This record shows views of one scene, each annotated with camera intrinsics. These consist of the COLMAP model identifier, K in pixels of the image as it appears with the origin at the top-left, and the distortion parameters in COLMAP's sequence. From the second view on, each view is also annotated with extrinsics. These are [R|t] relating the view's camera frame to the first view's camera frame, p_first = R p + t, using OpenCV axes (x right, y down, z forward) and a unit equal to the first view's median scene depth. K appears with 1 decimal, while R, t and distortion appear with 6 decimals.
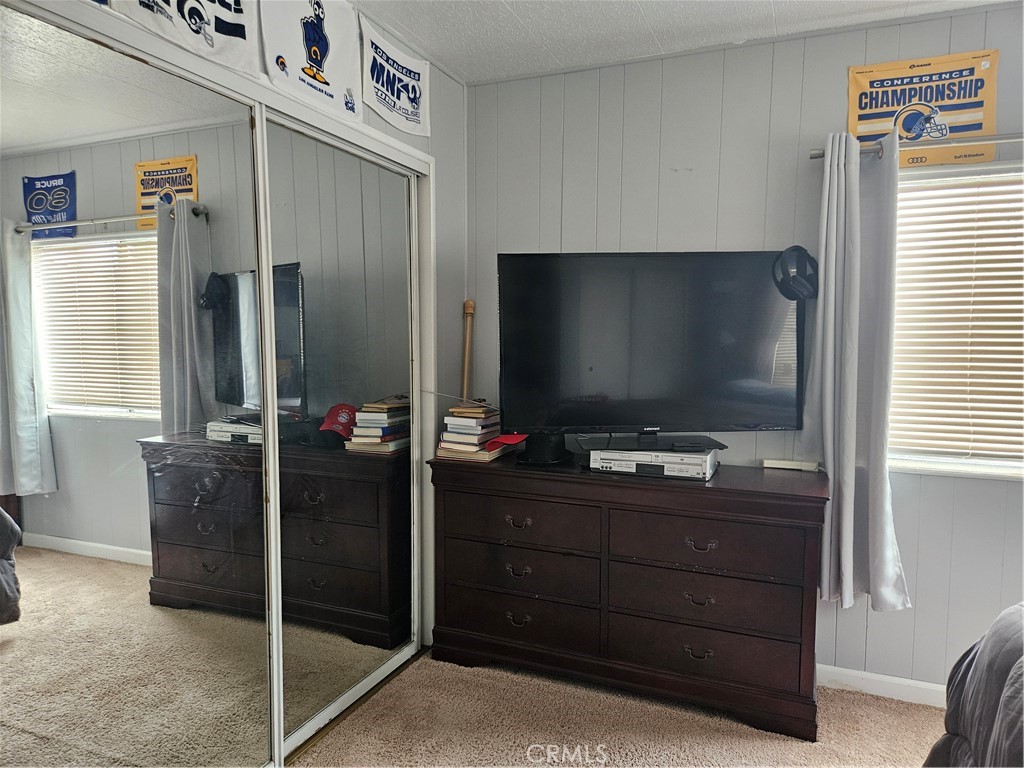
lens RADIAL K [[685.7, 0, 512.0], [0, 685.7, 384.0], [0, 0, 1]] dist [-0.001270, -0.002527]
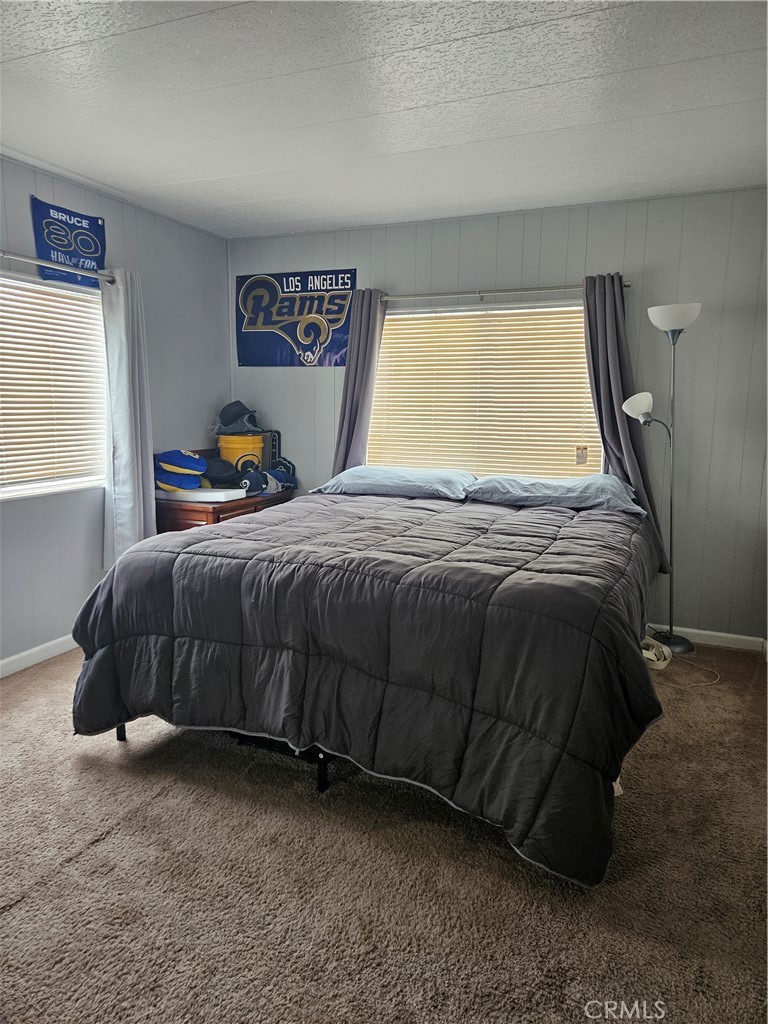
lens RADIAL K [[685.7, 0, 384.0], [0, 685.7, 512.0], [0, 0, 1]] dist [-0.001270, -0.002527]
pose [[-0.031650, -0.159728, 0.986653, -1.582813], [0.059115, 0.985121, 0.161377, -0.046655], [-0.997749, 0.063434, -0.021737, 0.645241]]
